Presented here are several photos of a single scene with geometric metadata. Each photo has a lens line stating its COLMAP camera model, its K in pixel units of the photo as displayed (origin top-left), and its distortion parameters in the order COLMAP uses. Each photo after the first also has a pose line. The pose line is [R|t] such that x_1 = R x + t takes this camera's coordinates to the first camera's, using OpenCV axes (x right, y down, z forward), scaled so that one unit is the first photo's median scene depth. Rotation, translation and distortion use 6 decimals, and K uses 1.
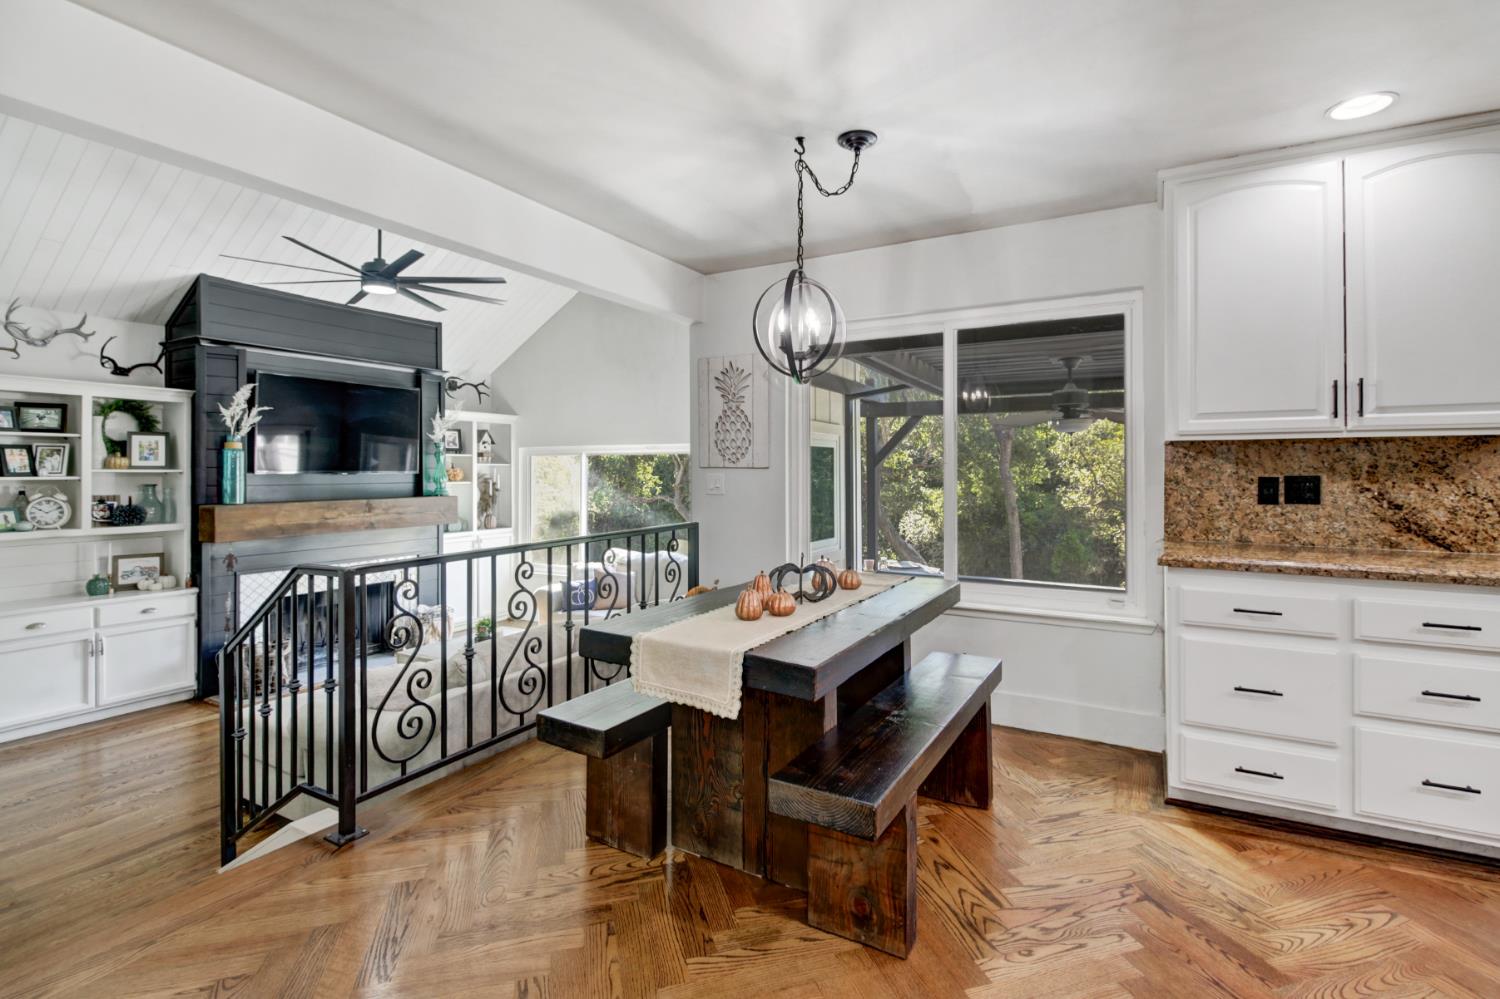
lens RADIAL K [[709.5, 0, 756.3], [0, 709.5, 462.8], [0, 0, 1]] dist [0.025366, -0.015263]
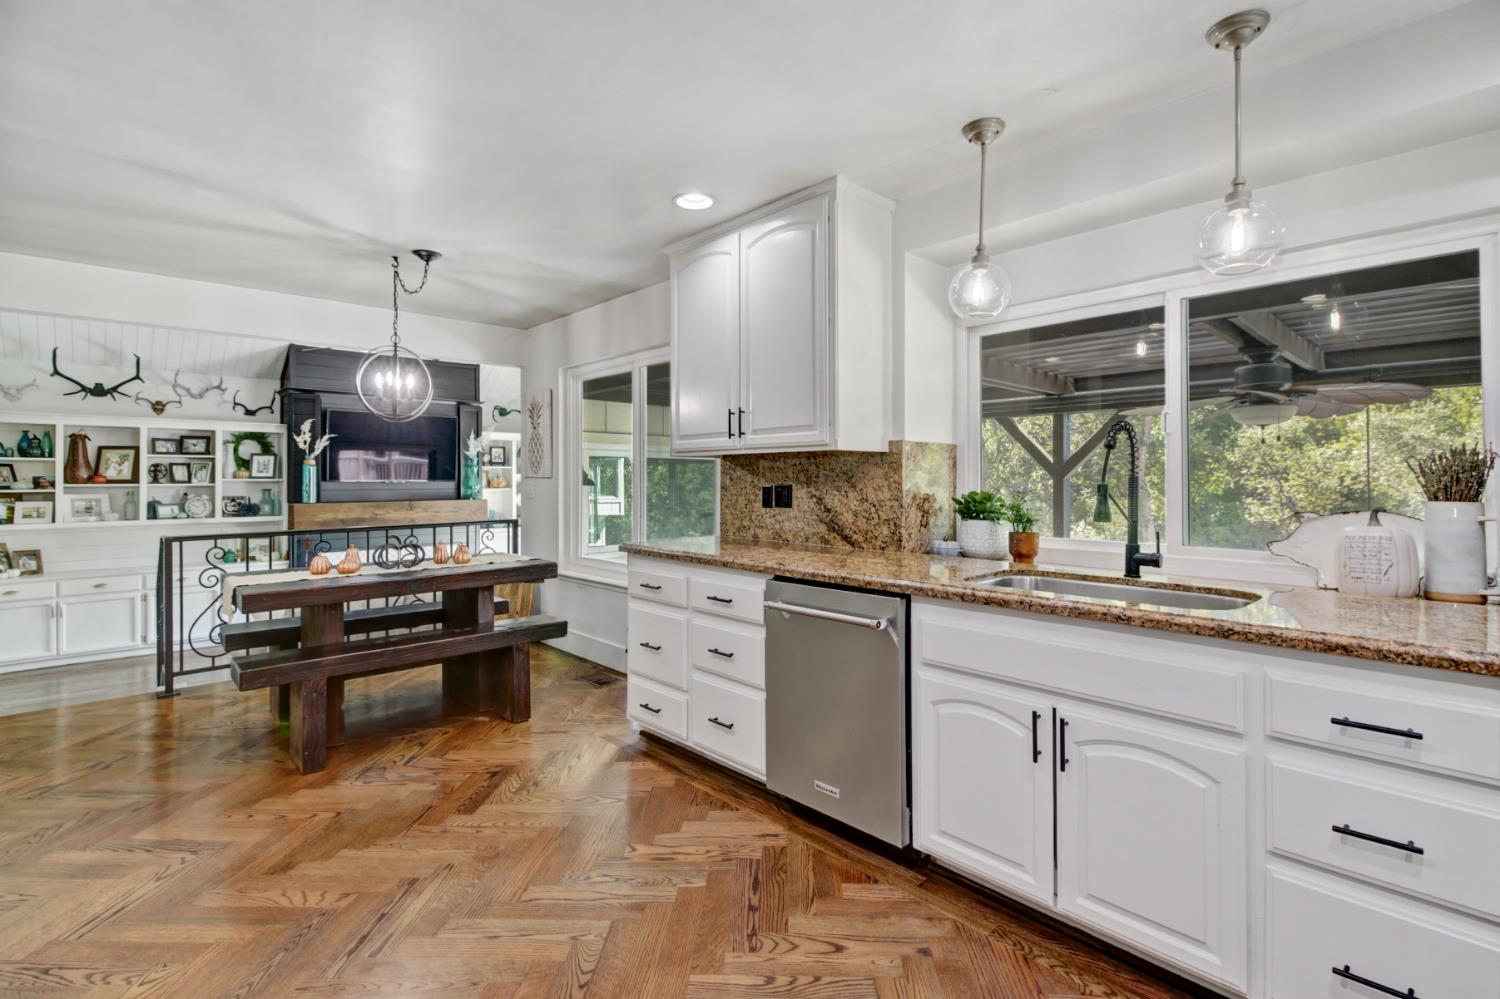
lens RADIAL K [[700.4, 0, 765.0], [0, 700.4, 482.7], [0, 0, 1]] dist [0.020678, -0.014136]
pose [[0.954422, 0.001216, -0.298459, 1.082428], [0.003493, 0.999878, 0.015243, -0.002870], [0.298441, -0.015590, 0.954301, -0.143374]]
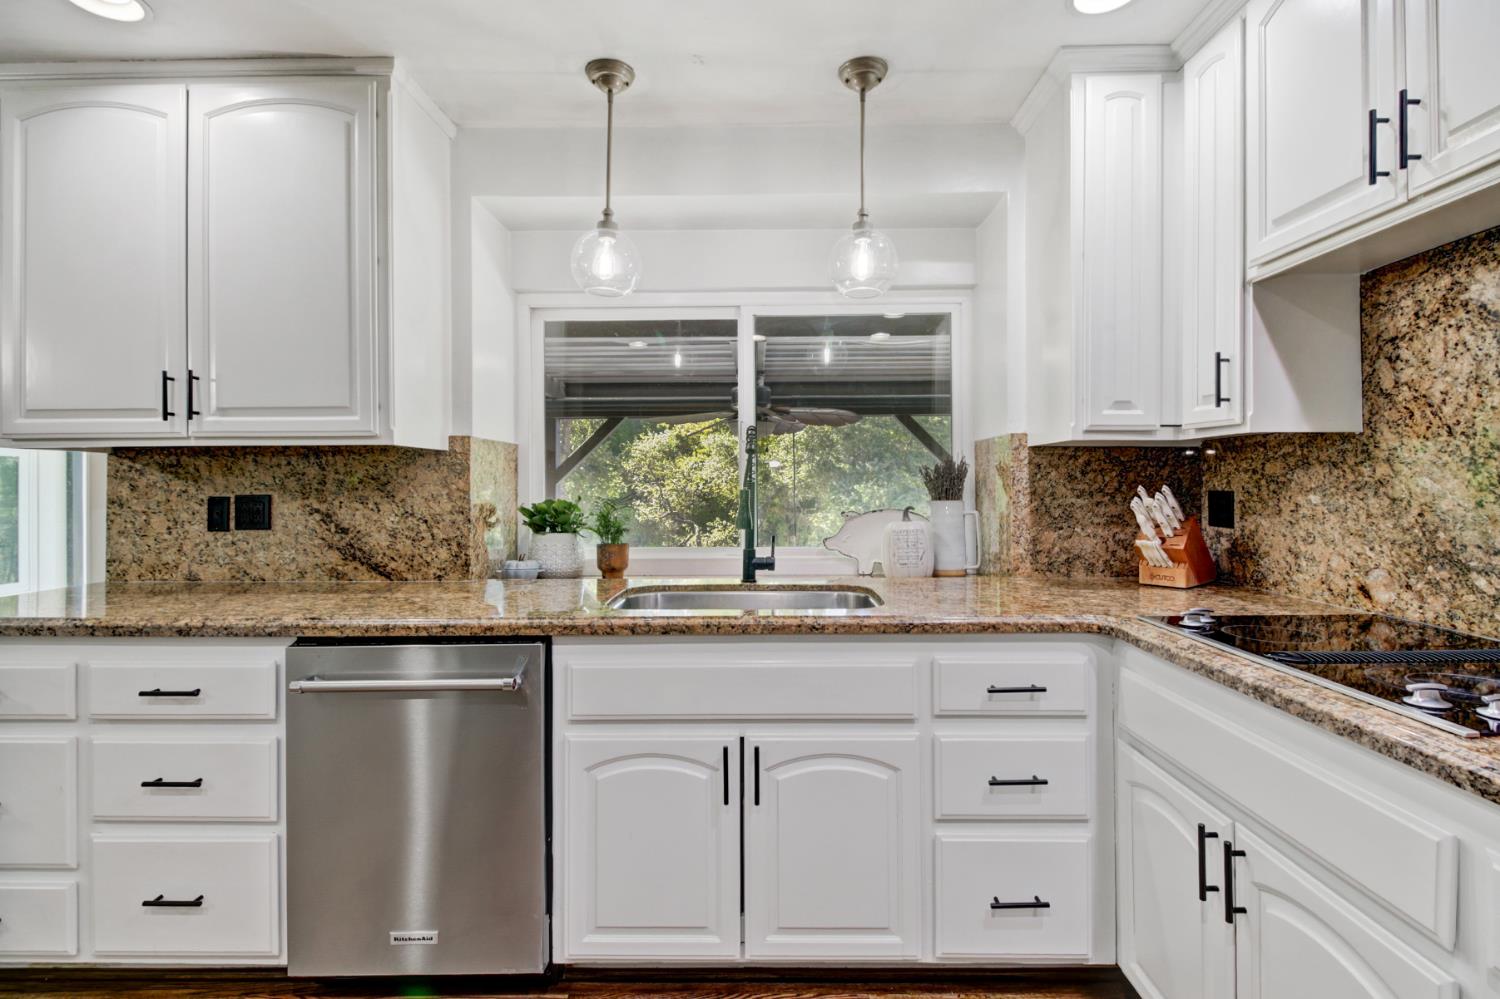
lens RADIAL K [[700.4, 0, 765.0], [0, 700.4, 482.7], [0, 0, 1]] dist [0.020678, -0.014136]
pose [[0.875971, -0.003112, 0.482354, 0.879482], [-0.000360, 0.999975, 0.007105, -0.001215], [-0.482364, -0.006397, 0.875948, 0.029165]]
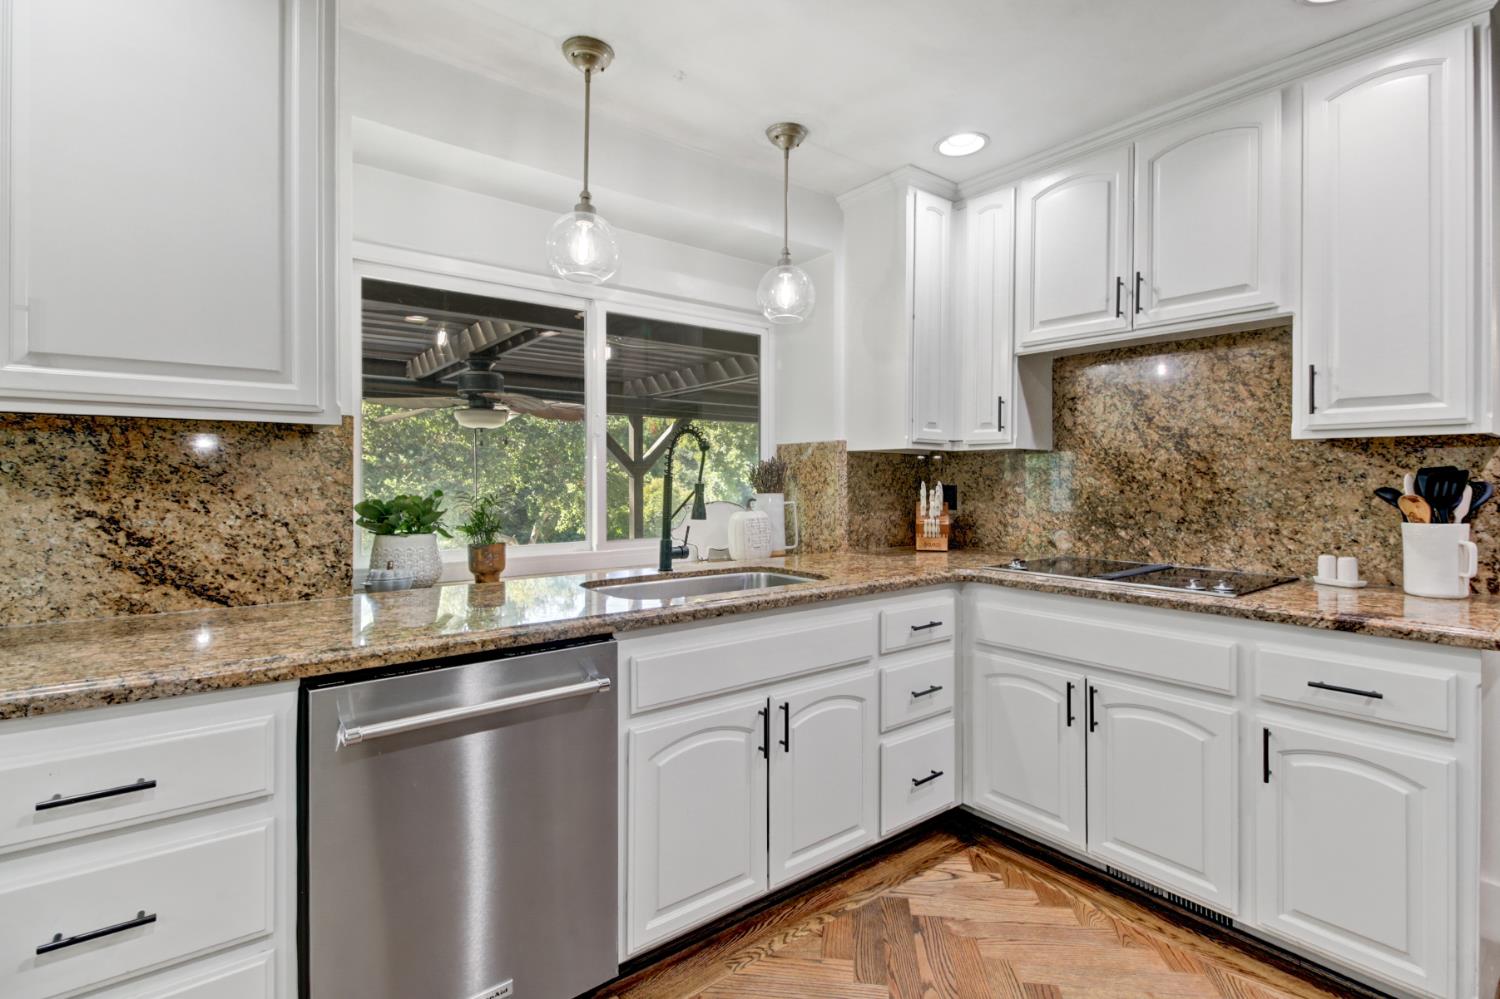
lens RADIAL K [[700.4, 0, 765.0], [0, 700.4, 482.7], [0, 0, 1]] dist [0.020678, -0.014136]
pose [[0.381516, -0.003647, 0.924355, 0.526252], [-0.011554, 0.999895, 0.008714, 0.002339], [-0.924290, -0.014005, 0.381434, 0.295591]]
